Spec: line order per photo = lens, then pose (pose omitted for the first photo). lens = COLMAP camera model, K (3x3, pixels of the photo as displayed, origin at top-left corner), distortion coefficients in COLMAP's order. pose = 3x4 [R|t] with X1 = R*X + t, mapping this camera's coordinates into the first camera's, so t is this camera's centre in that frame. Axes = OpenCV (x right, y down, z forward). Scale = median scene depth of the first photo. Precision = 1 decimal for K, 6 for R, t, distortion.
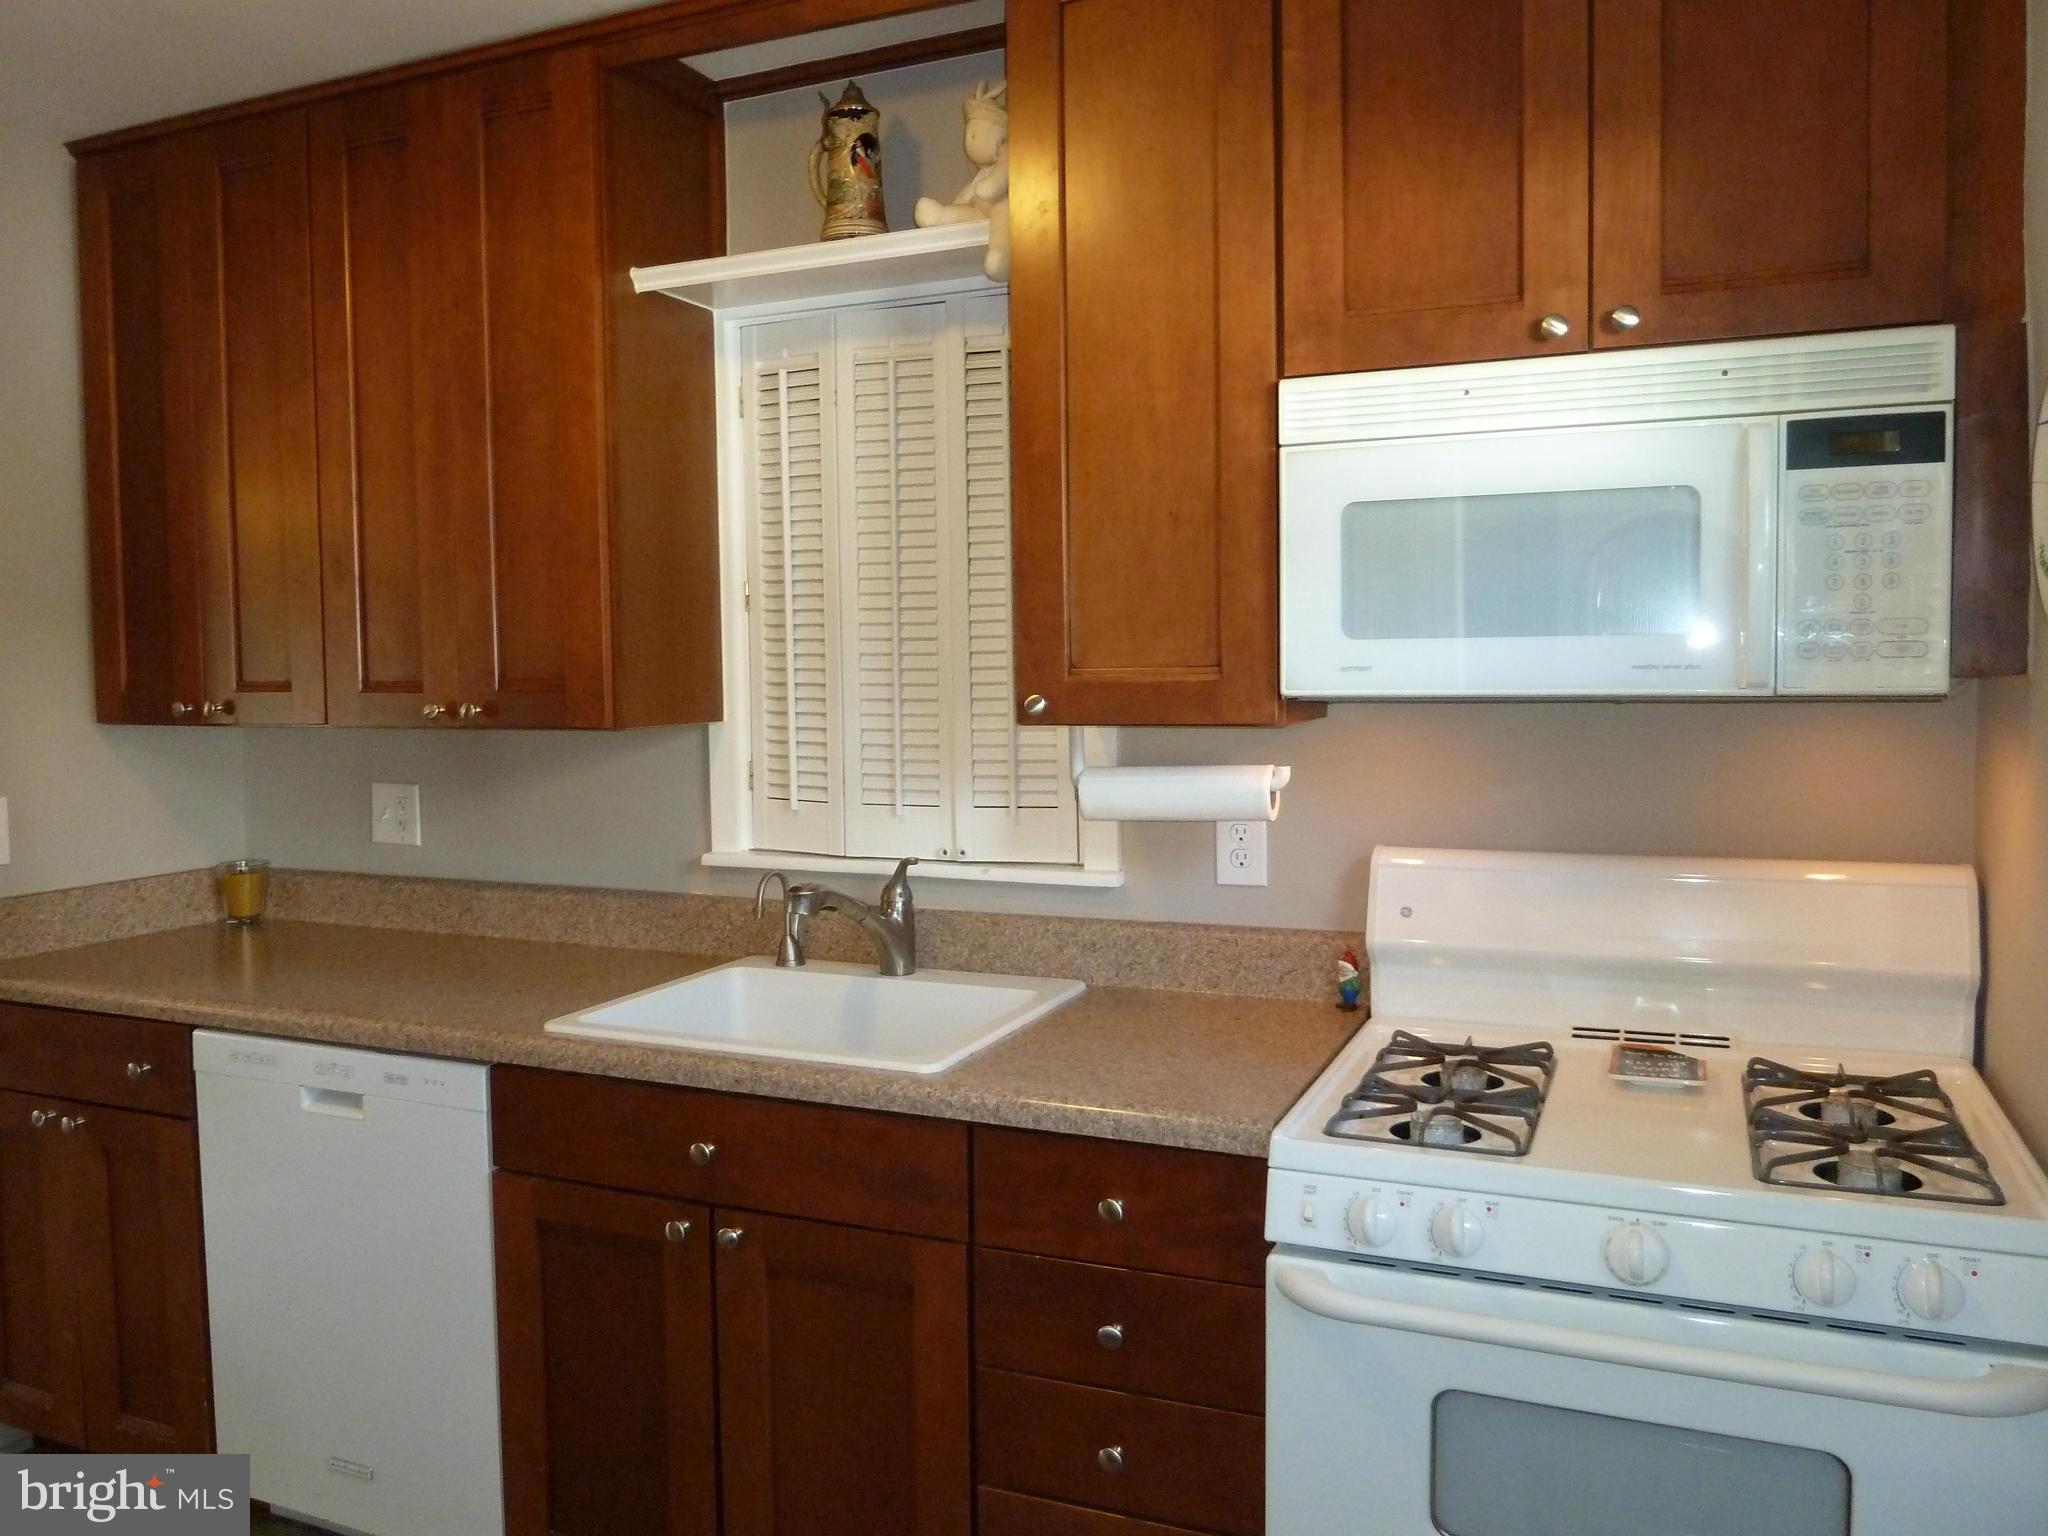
lens RADIAL K [[1540.4, 0, 1019.6], [0, 1540.4, 771.6], [0, 0, 1]] dist [-0.027196, -0.000089]
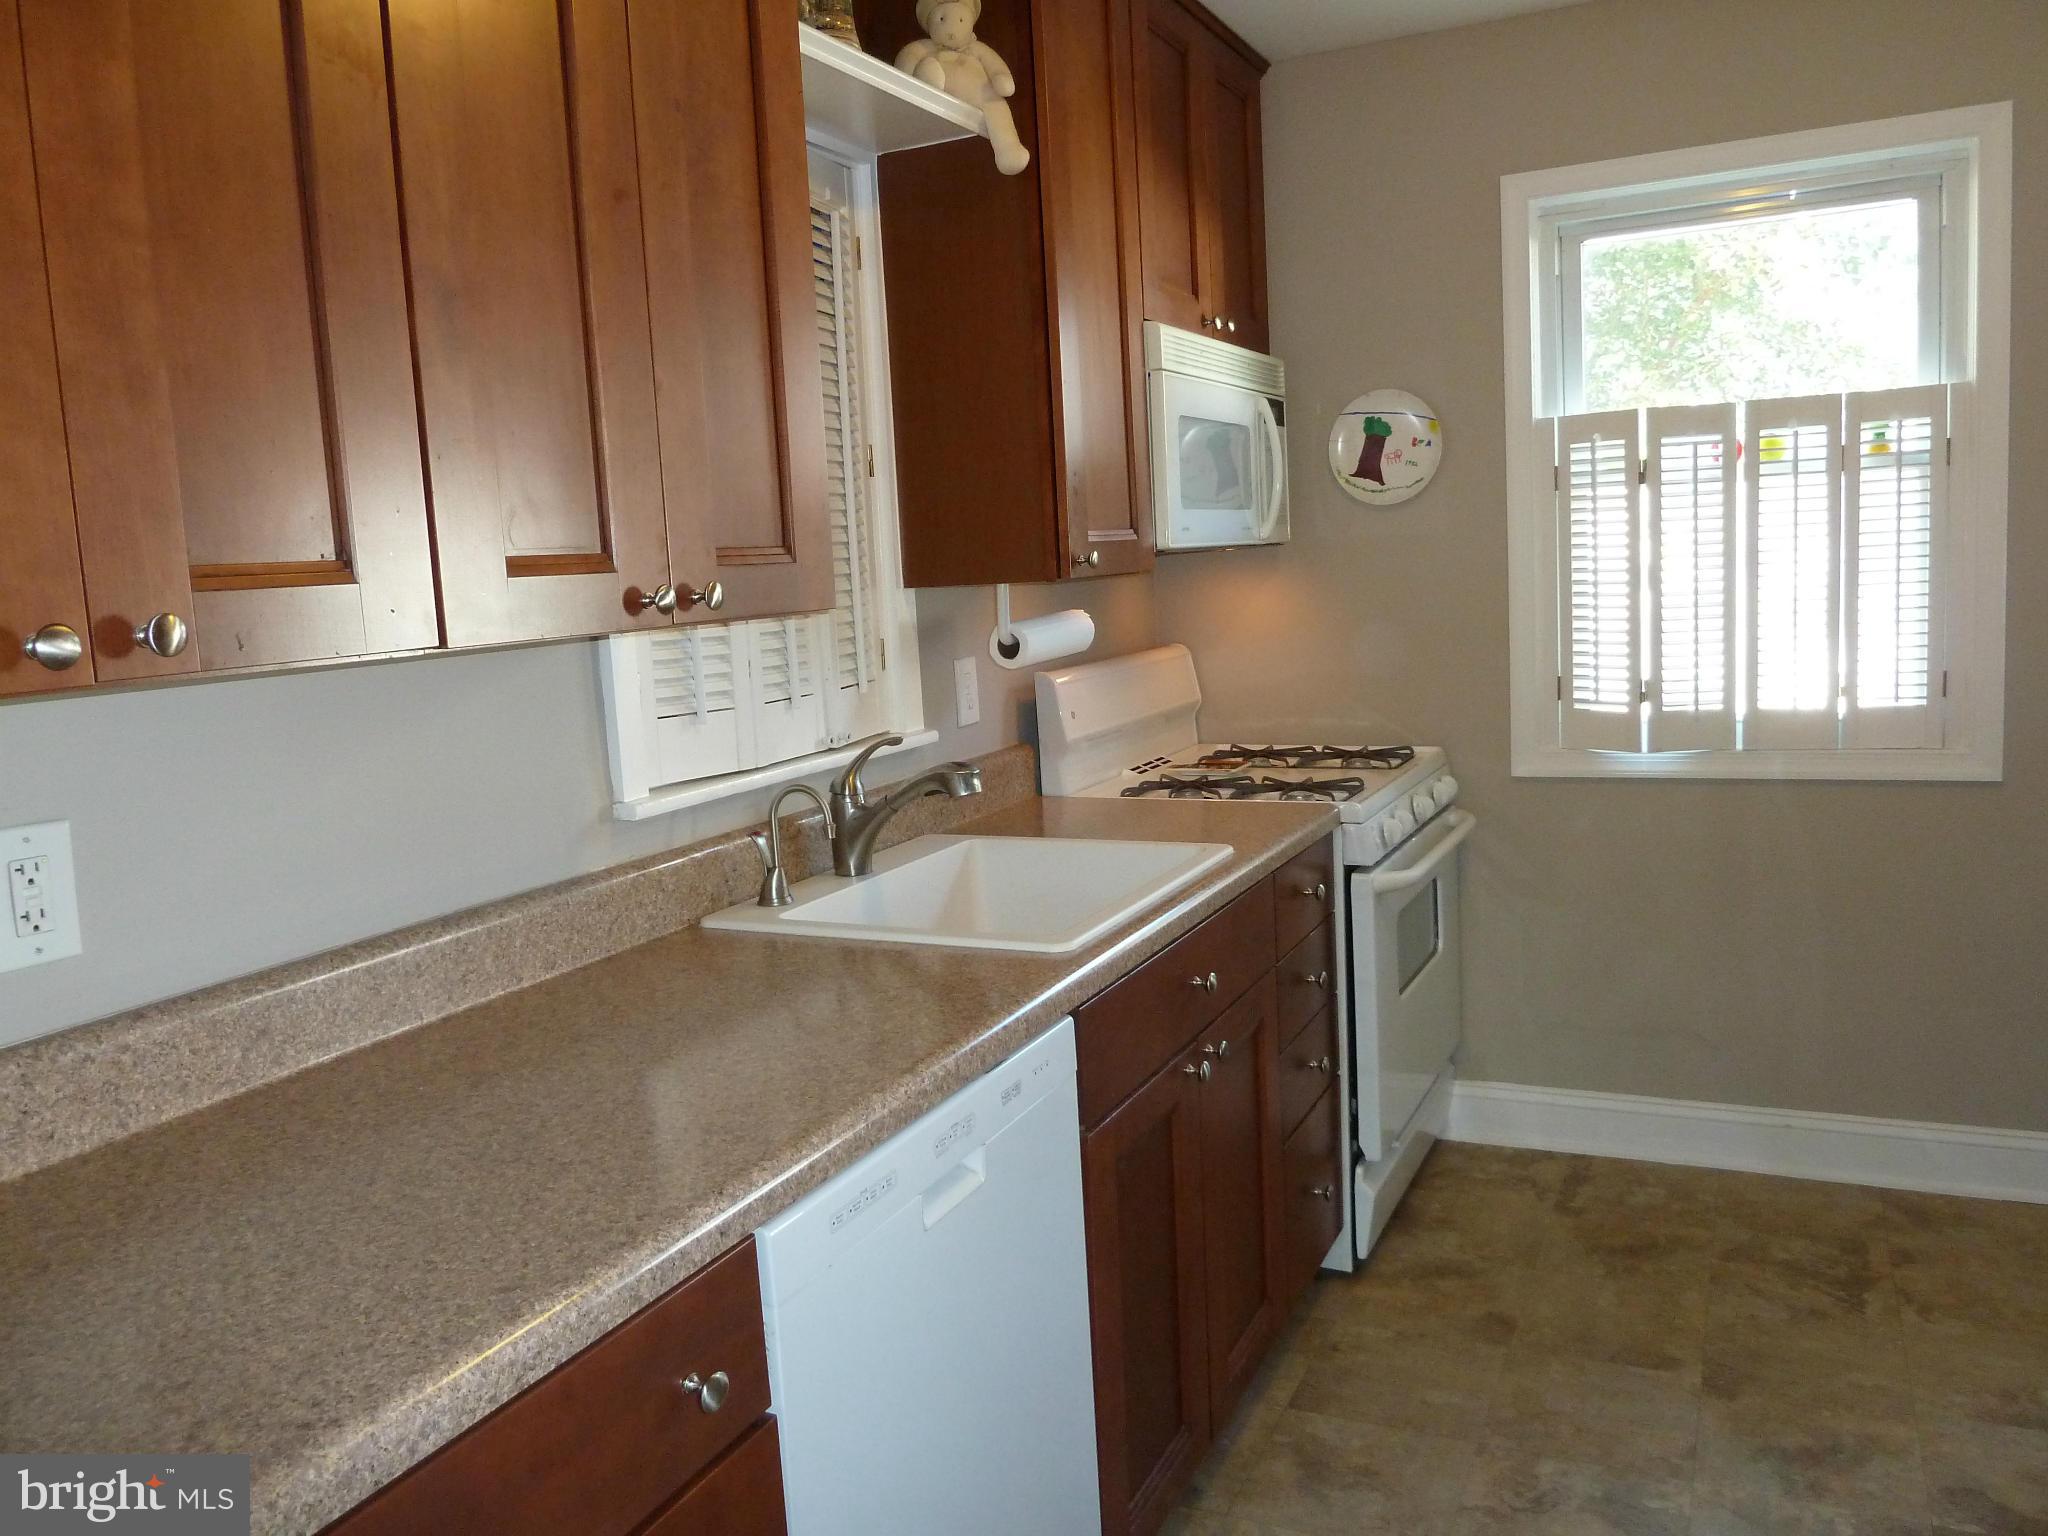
lens RADIAL K [[1540.4, 0, 1023.7], [0, 1540.4, 758.2], [0, 0, 1]] dist [-0.027196, -0.000089]
pose [[0.048767, -0.119779, 0.991602, -0.884301], [0.127619, 0.985393, 0.112752, -0.024871], [-0.990624, 0.121049, 0.063341, 0.753478]]
